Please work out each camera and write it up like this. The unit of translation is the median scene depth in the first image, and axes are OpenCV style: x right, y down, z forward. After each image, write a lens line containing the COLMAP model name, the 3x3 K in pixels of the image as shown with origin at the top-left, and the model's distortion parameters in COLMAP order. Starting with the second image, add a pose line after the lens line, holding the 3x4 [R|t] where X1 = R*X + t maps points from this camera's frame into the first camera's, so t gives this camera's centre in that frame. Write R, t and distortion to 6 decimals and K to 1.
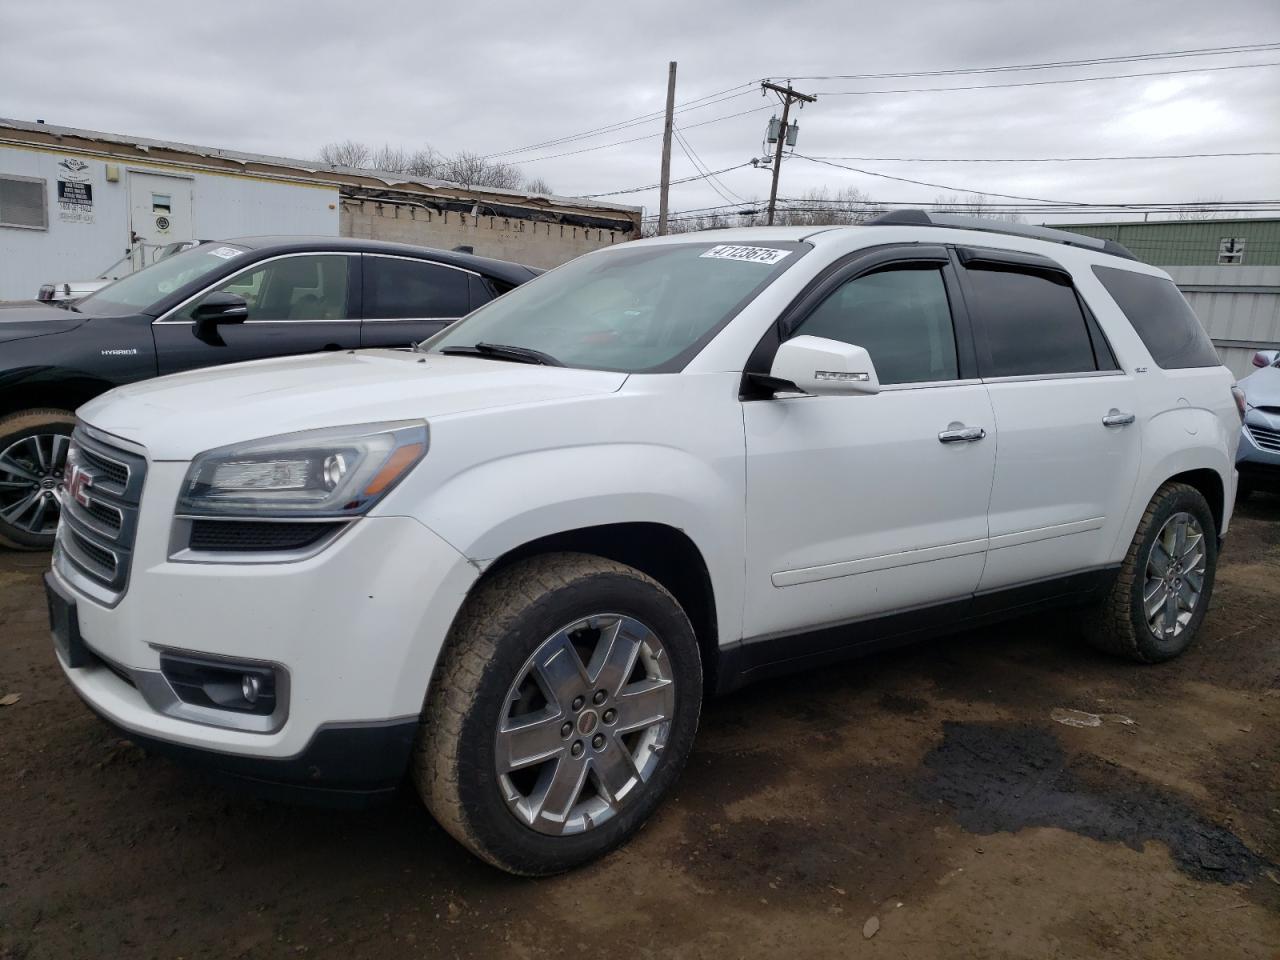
lens RADIAL K [[1001.3, 0, 625.4], [0, 1001.3, 475.6], [0, 0, 1]] dist [-0.001177, 0.021398]
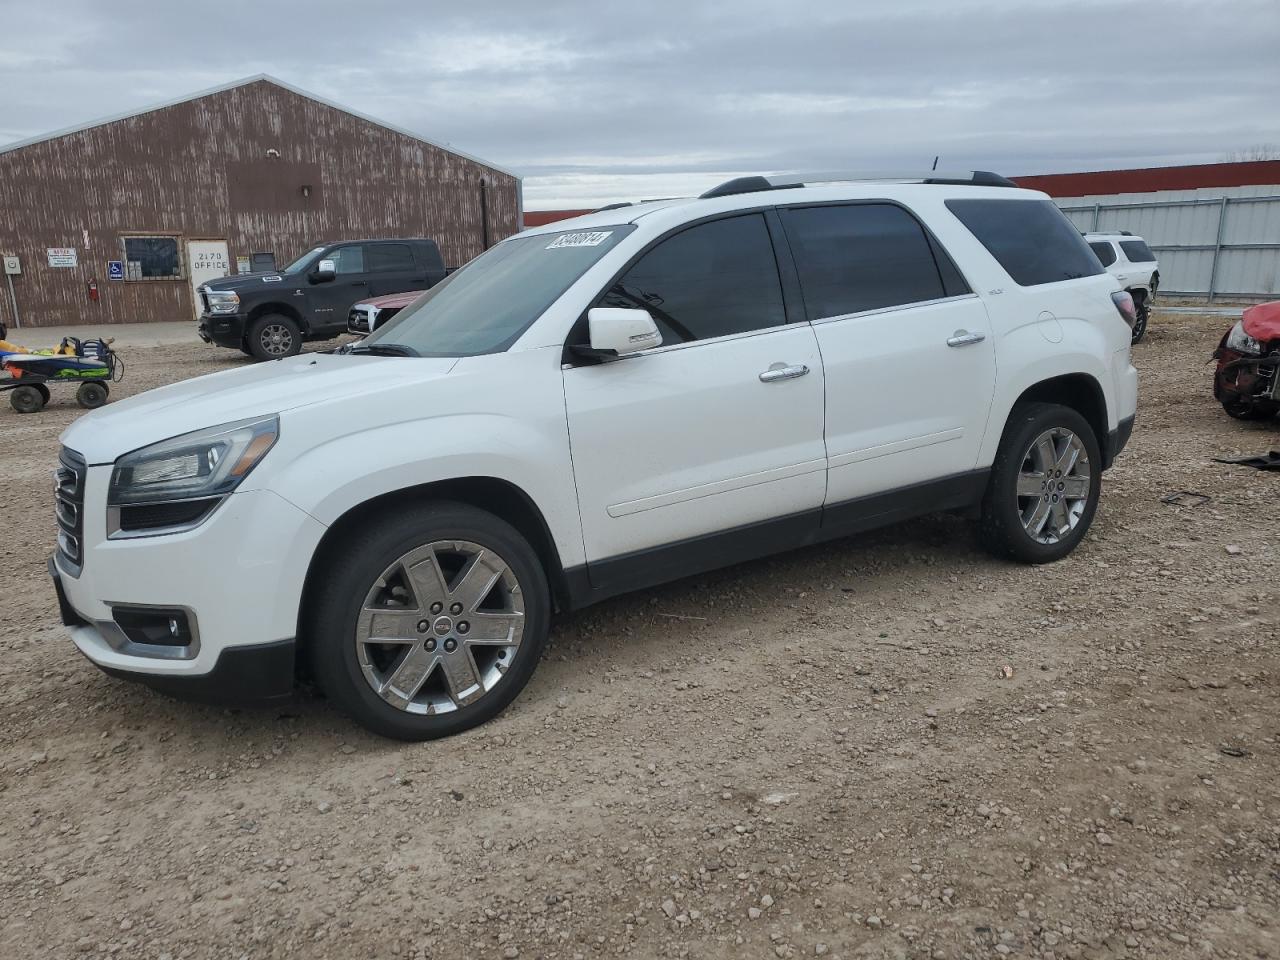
lens RADIAL K [[1001.3, 0, 638.0], [0, 1001.3, 473.7], [0, 0, 1]] dist [-0.001177, 0.021398]
pose [[0.990287, -0.093740, -0.102688, 0.376176], [0.099092, 0.993905, 0.048310, 0.003778], [0.097533, -0.058016, 0.993540, -0.247873]]
